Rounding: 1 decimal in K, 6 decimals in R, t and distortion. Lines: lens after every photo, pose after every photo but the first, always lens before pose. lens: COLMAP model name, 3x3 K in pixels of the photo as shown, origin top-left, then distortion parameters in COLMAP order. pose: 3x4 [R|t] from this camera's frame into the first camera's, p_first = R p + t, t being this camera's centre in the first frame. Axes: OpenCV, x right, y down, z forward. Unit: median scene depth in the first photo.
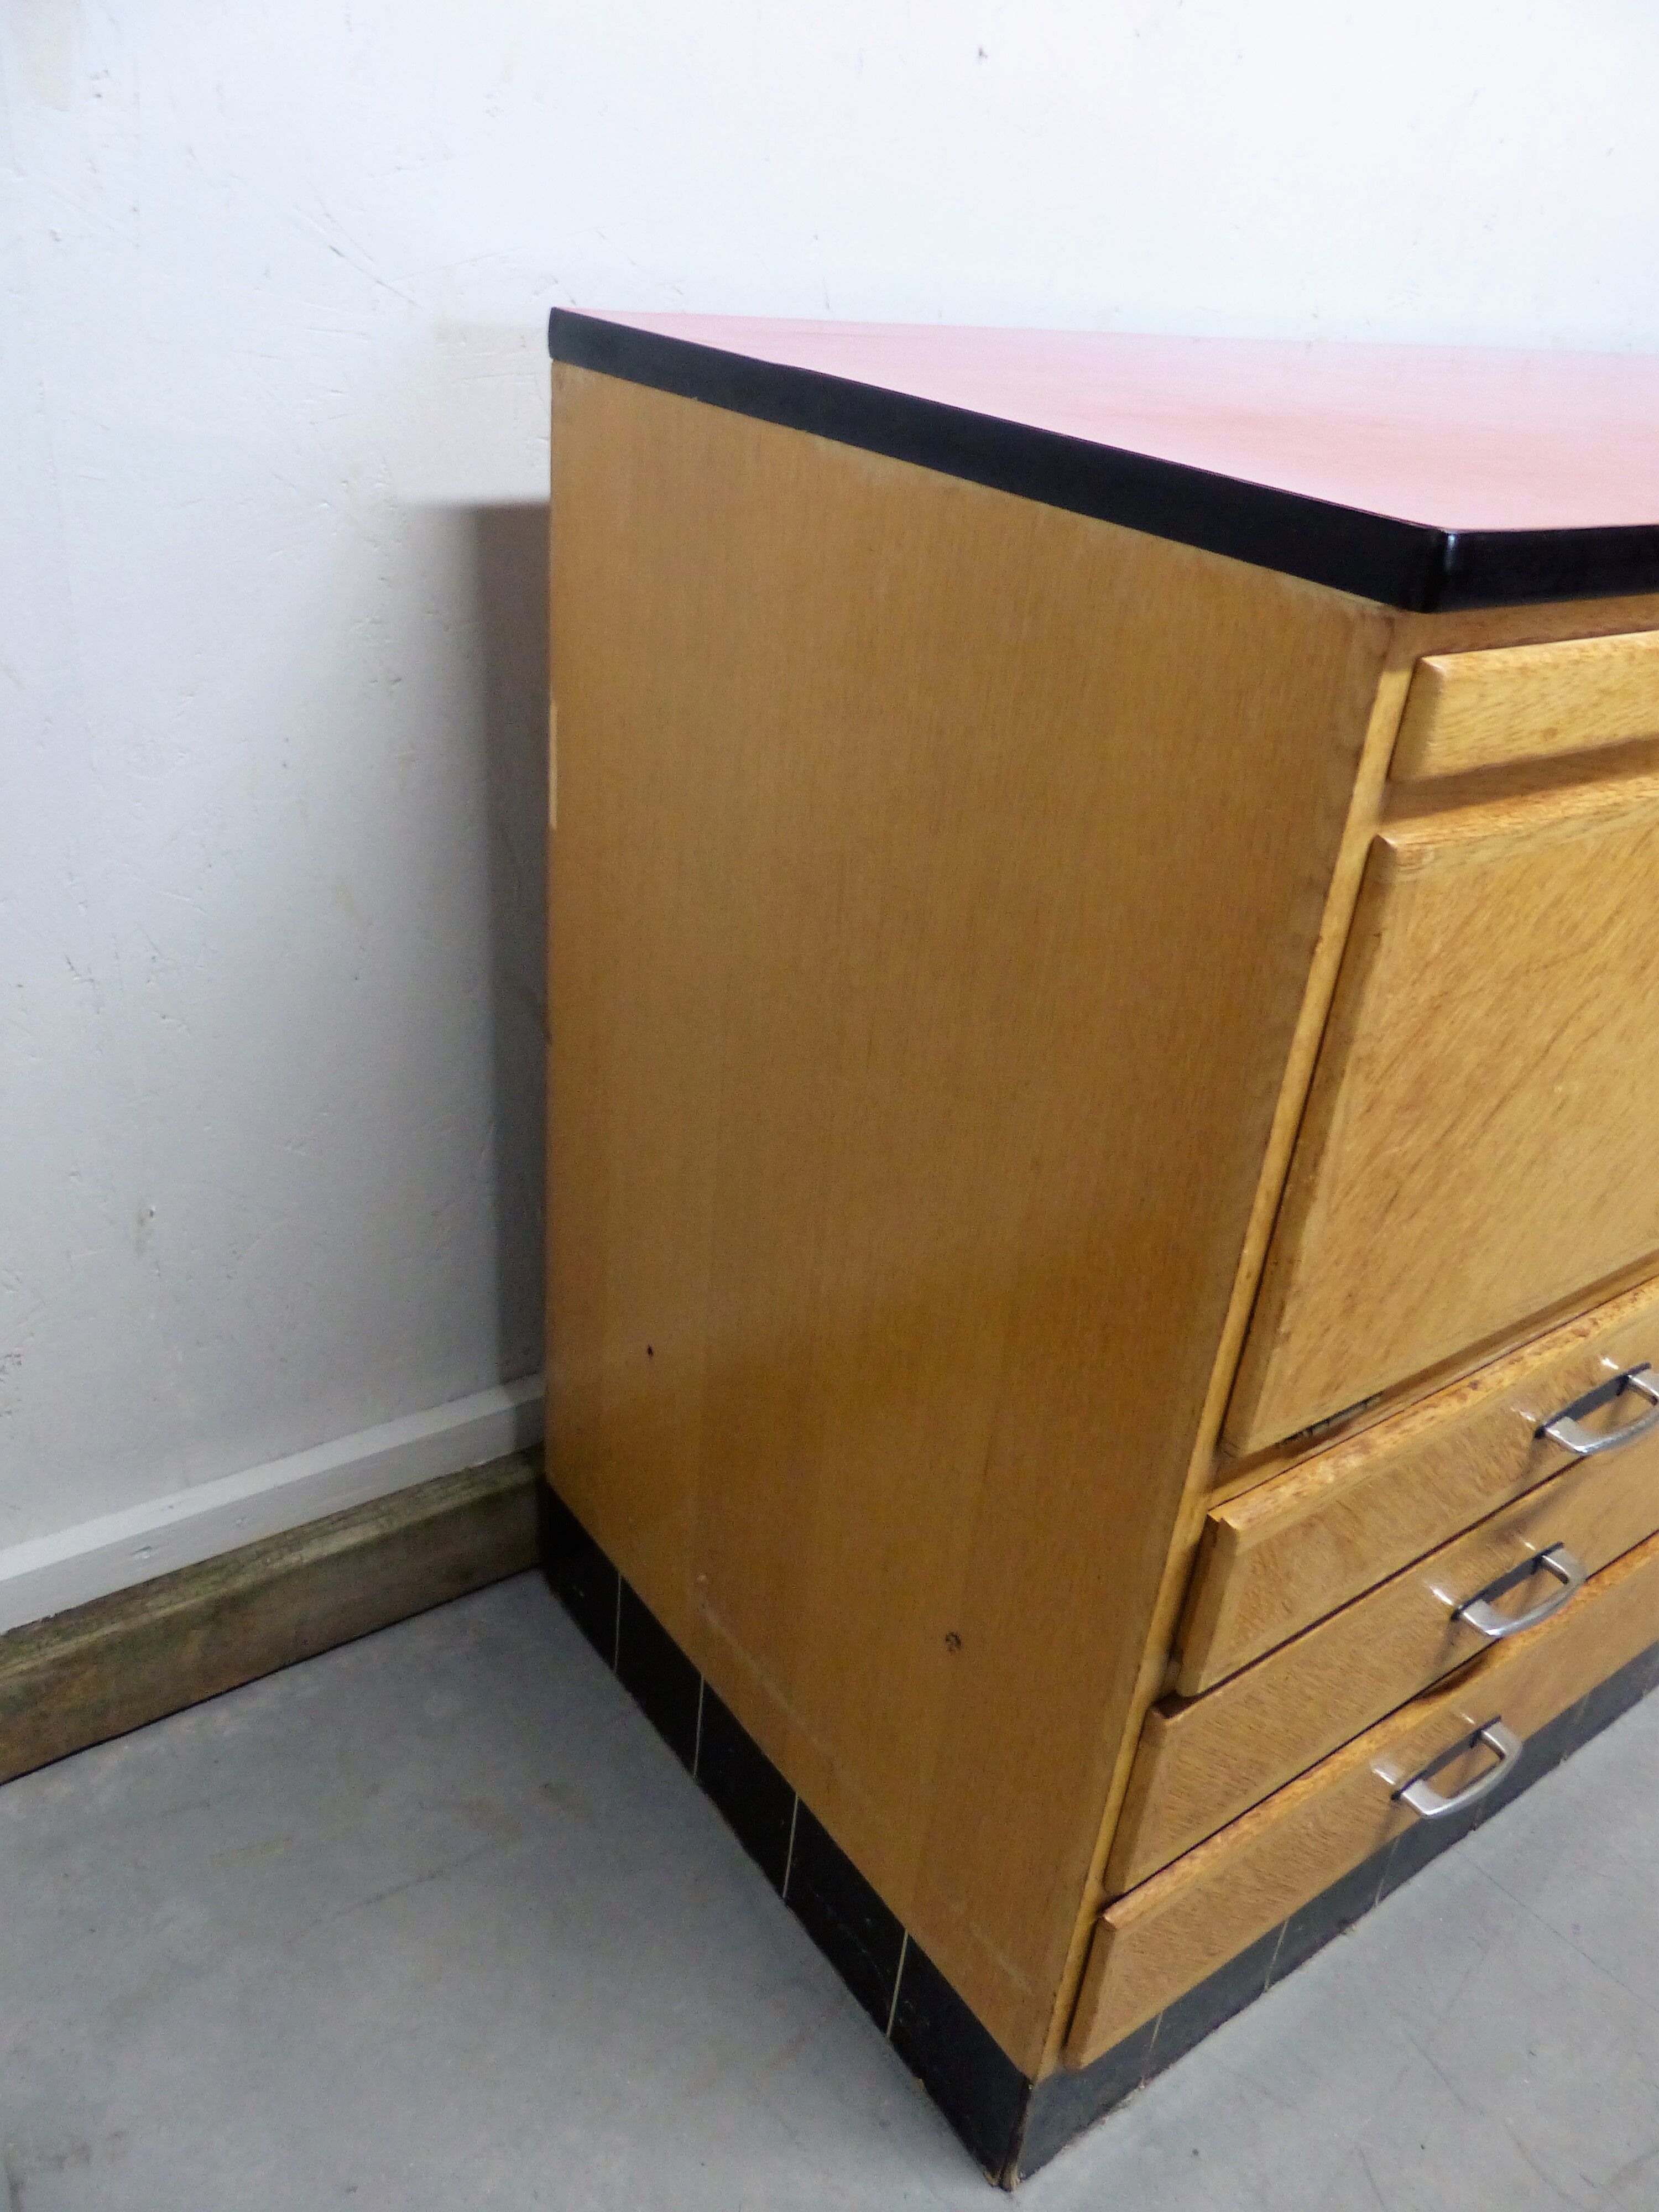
lens RADIAL K [[1701.1, 0, 849.6], [0, 1701.1, 1129.2], [0, 0, 1]] dist [-0.022788, 0.016719]
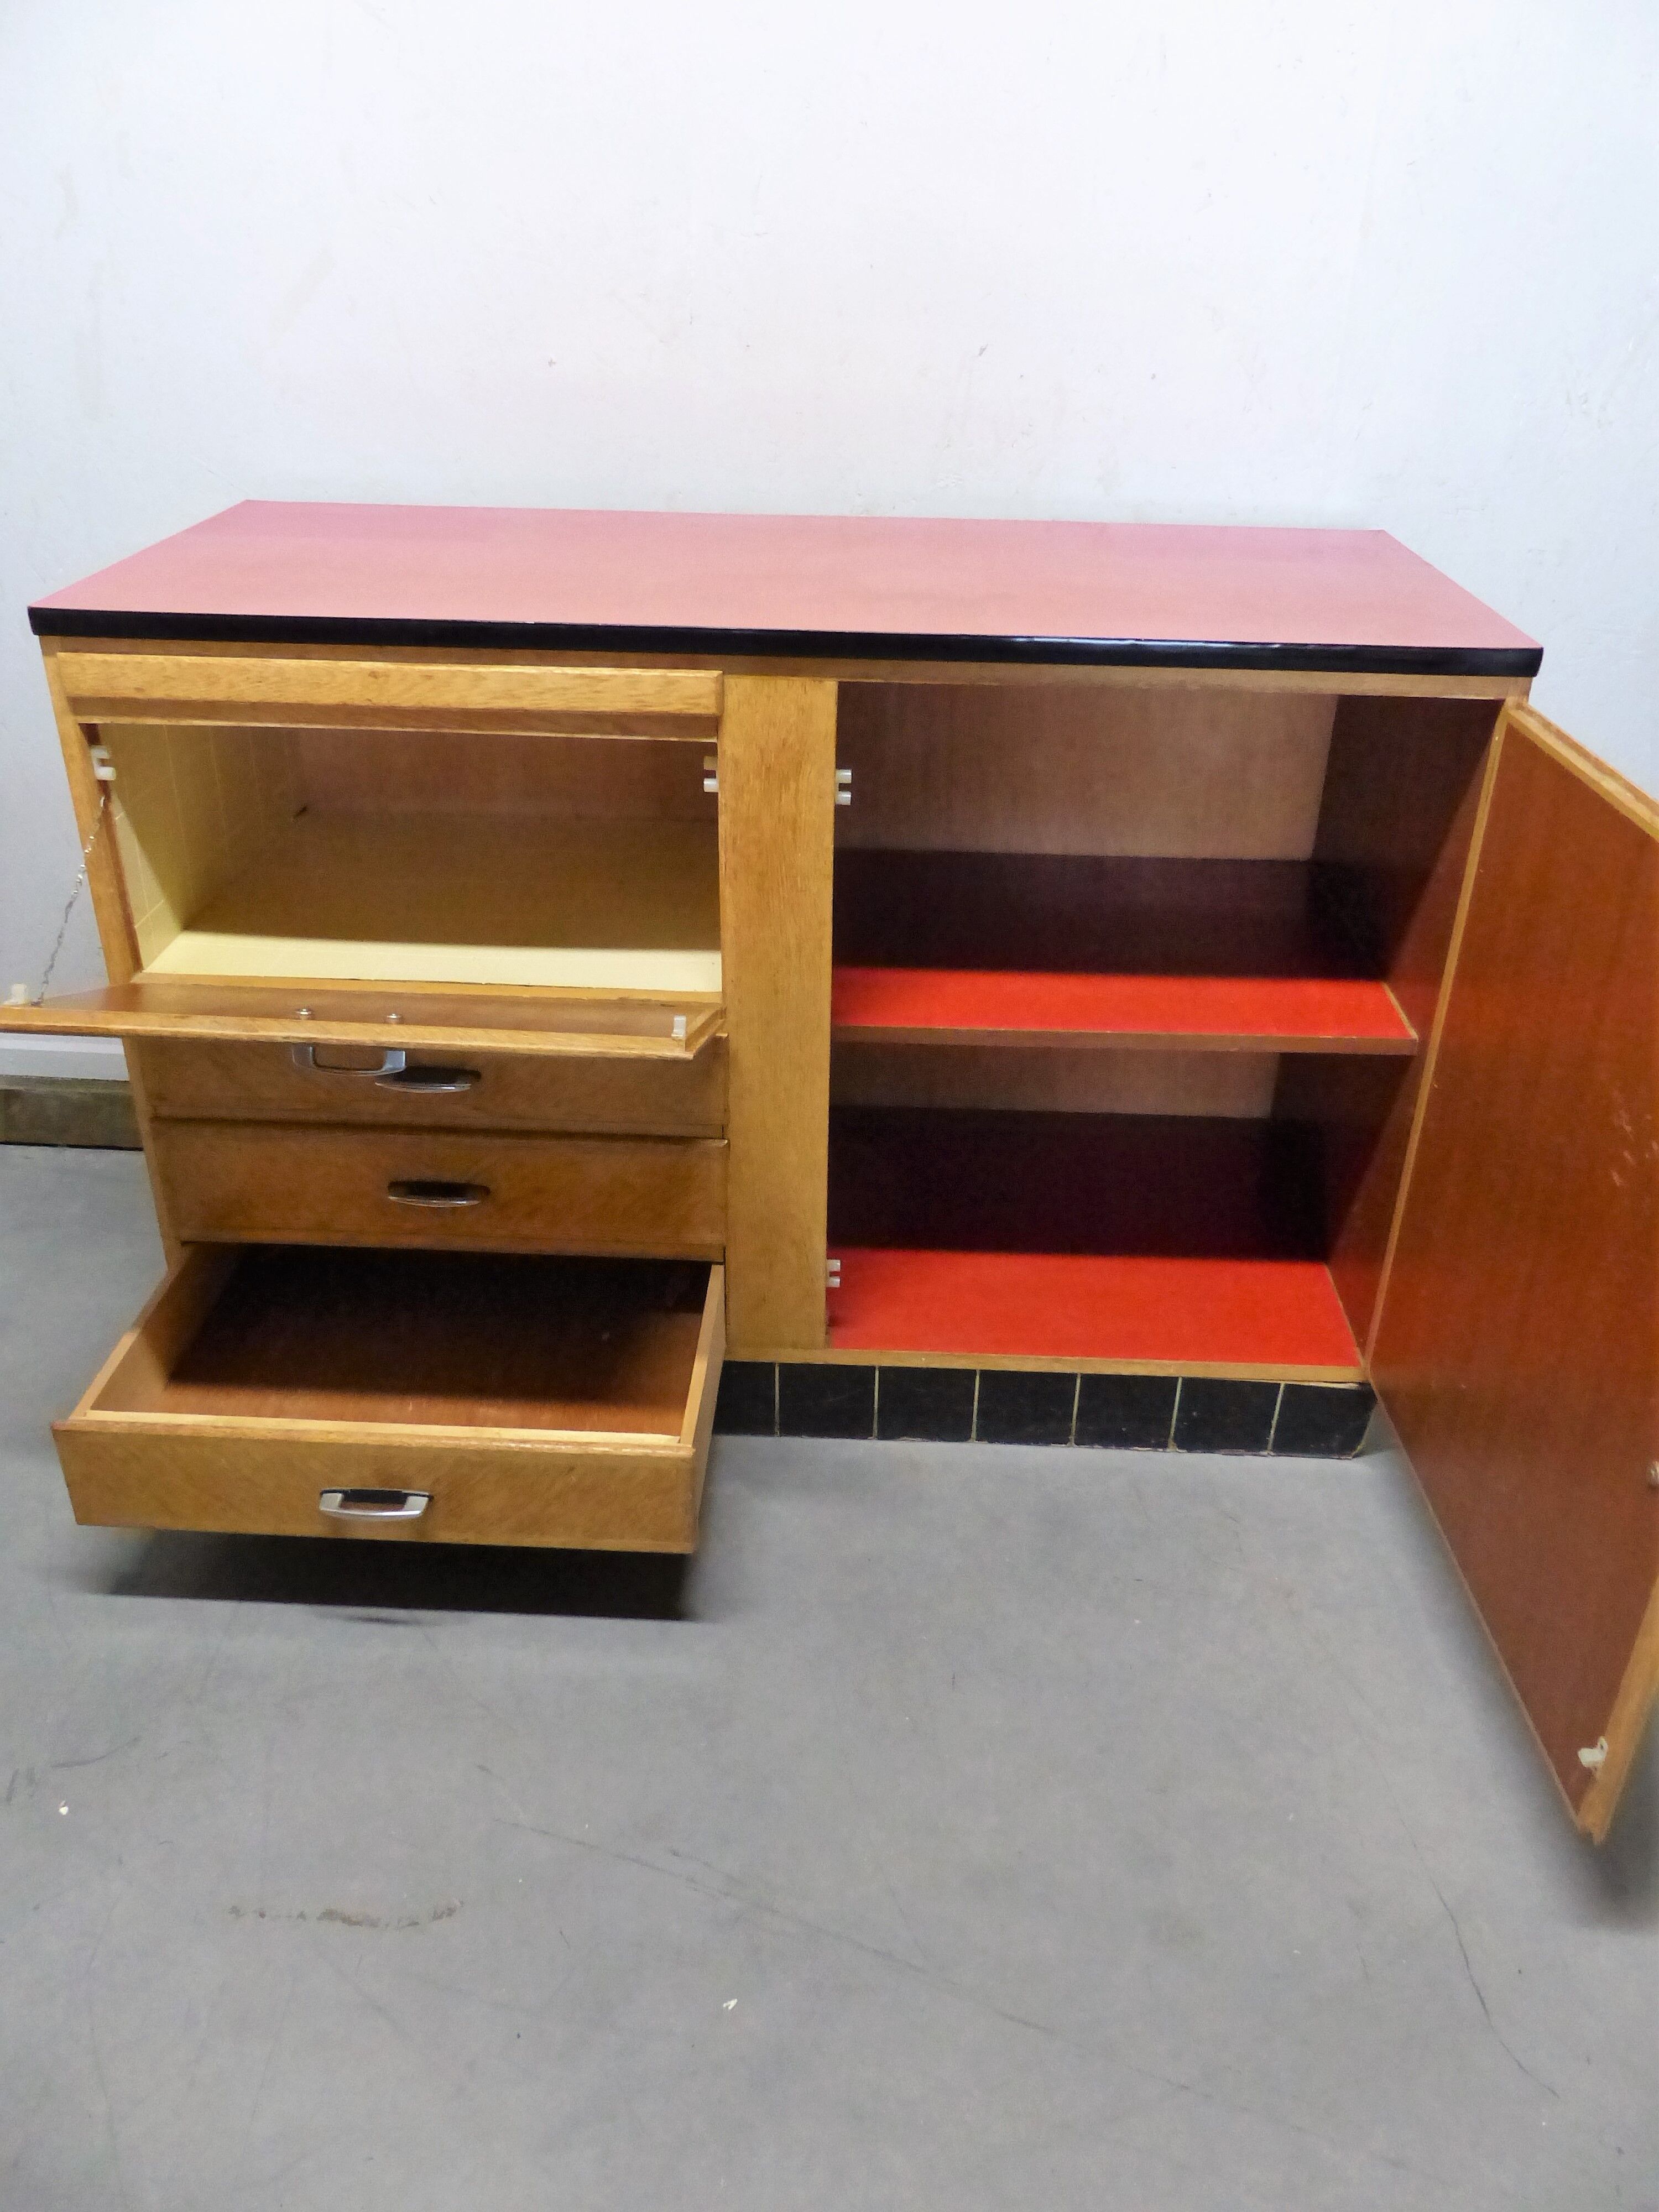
lens RADIAL K [[1701.1, 0, 841.5], [0, 1701.1, 1097.2], [0, 0, 1]] dist [-0.022788, 0.016719]
pose [[0.774135, 0.238772, -0.586262, 1.956242], [-0.269096, 0.962416, 0.036641, -0.011794], [0.572977, 0.129396, 0.809292, -0.270470]]
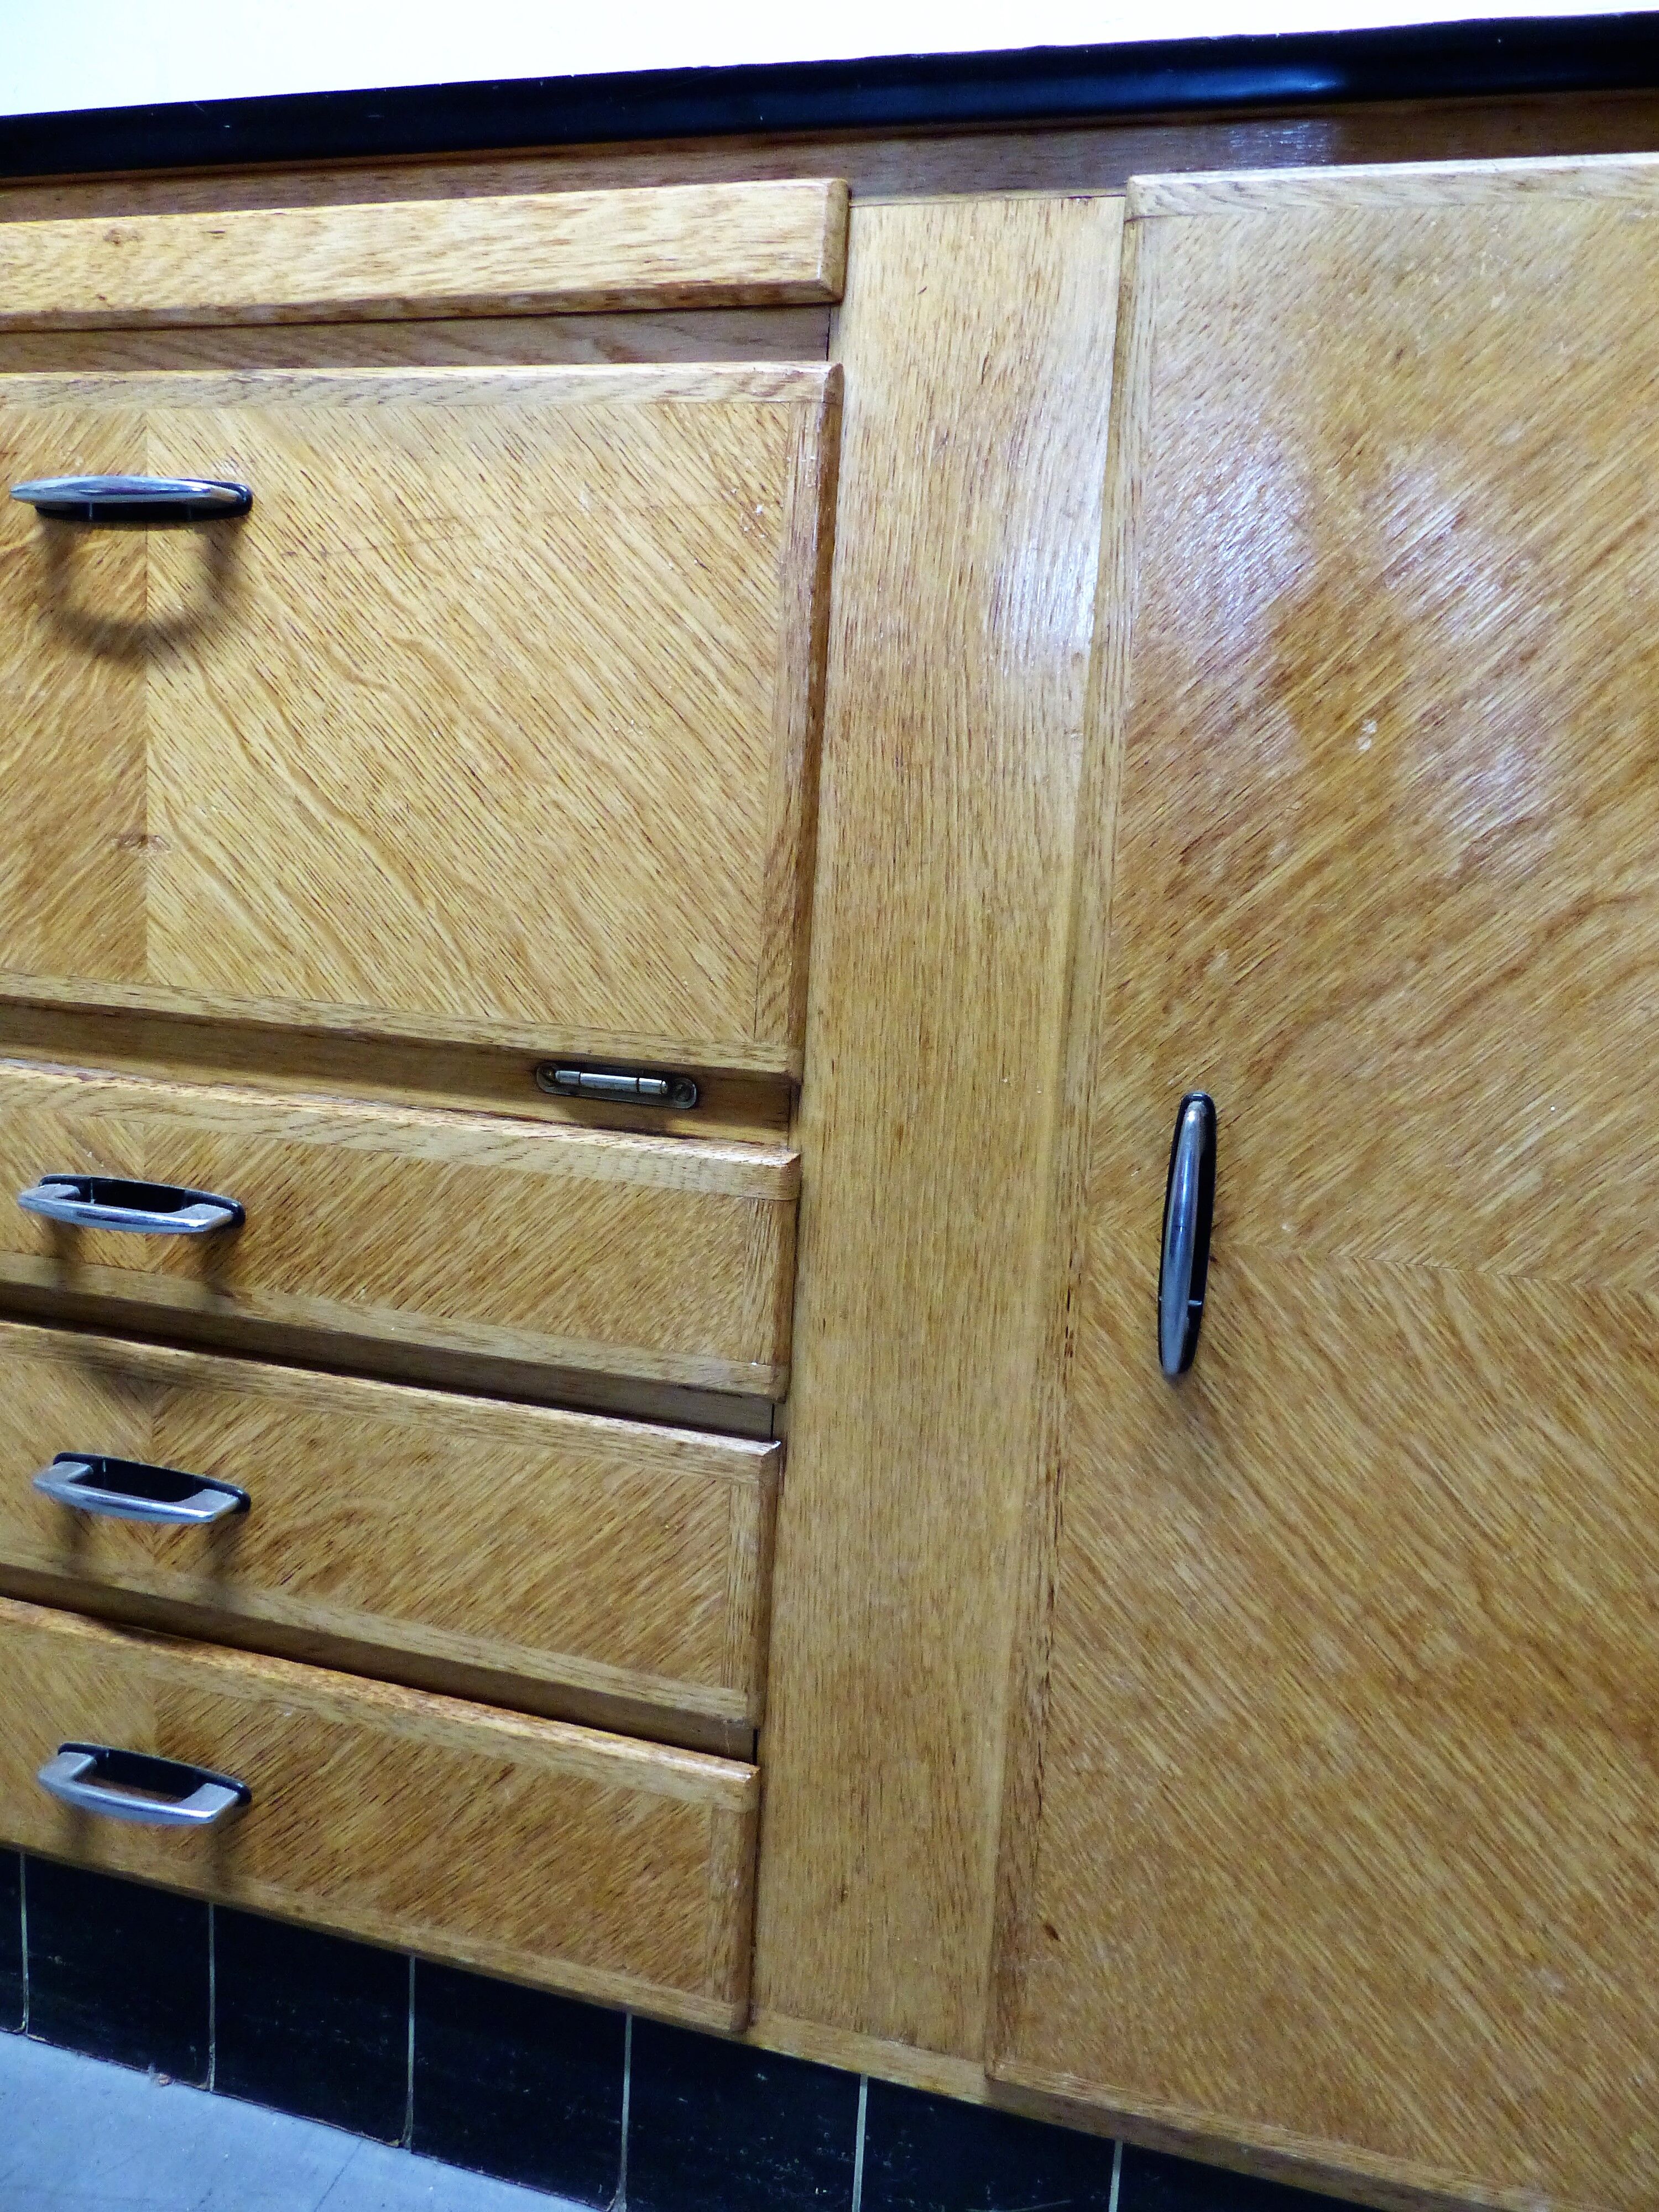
lens RADIAL K [[1701.1, 0, 846.9], [0, 1701.1, 1109.5], [0, 0, 1]] dist [-0.022788, 0.016719]
pose [[0.594193, 0.085050, -0.799813, 1.344055], [-0.397883, 0.895284, -0.200391, 0.152553], [0.699016, 0.437303, 0.565811, 0.767820]]
